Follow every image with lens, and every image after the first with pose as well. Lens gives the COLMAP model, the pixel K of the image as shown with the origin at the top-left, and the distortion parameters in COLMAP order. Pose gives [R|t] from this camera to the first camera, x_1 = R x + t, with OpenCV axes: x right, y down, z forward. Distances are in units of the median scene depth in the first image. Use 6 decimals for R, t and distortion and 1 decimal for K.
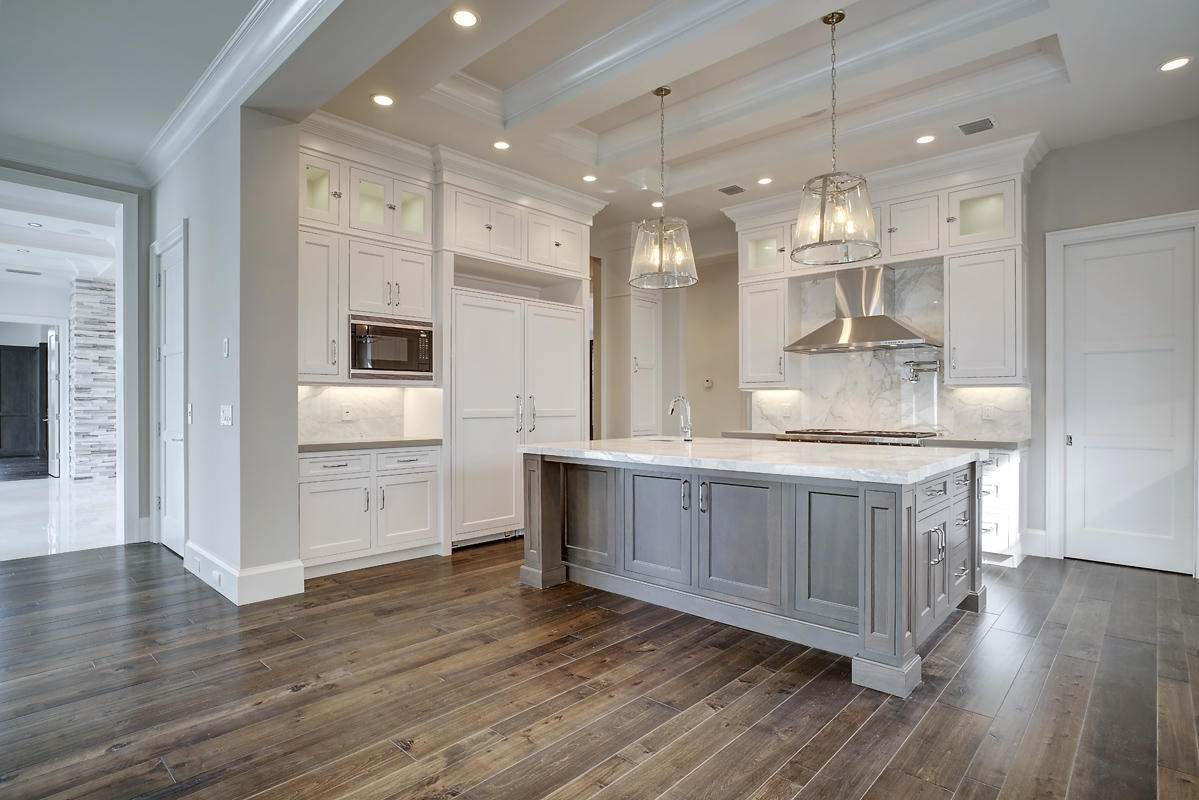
lens RADIAL K [[613.4, 0, 599.5], [0, 613.4, 400.0], [0, 0, 1]] dist [-0.022194, 0.019037]
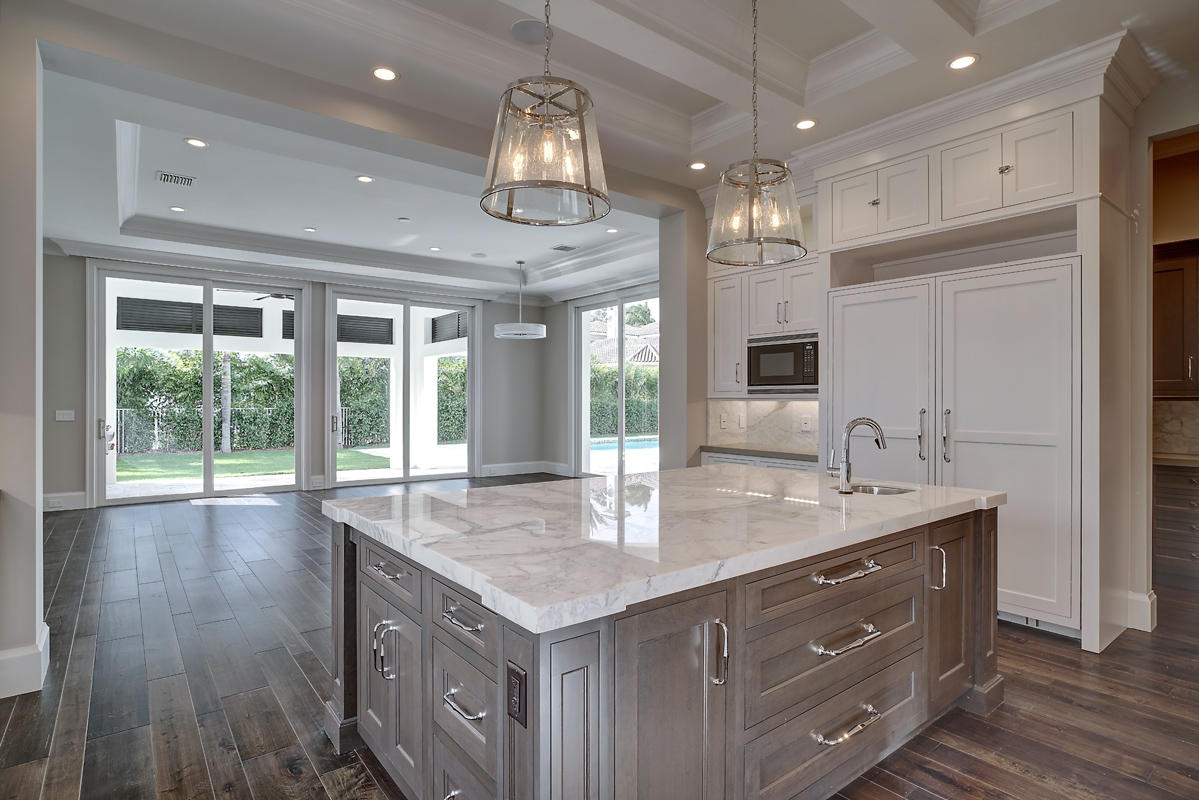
lens RADIAL K [[621.8, 0, 599.2], [0, 621.8, 406.0], [0, 0, 1]] dist [-0.023790, 0.000666]
pose [[-0.147445, 0.009078, -0.989029, 0.765493], [0.002465, 0.999958, 0.008810, -0.022447], [0.989067, -0.001138, -0.147462, 0.843049]]
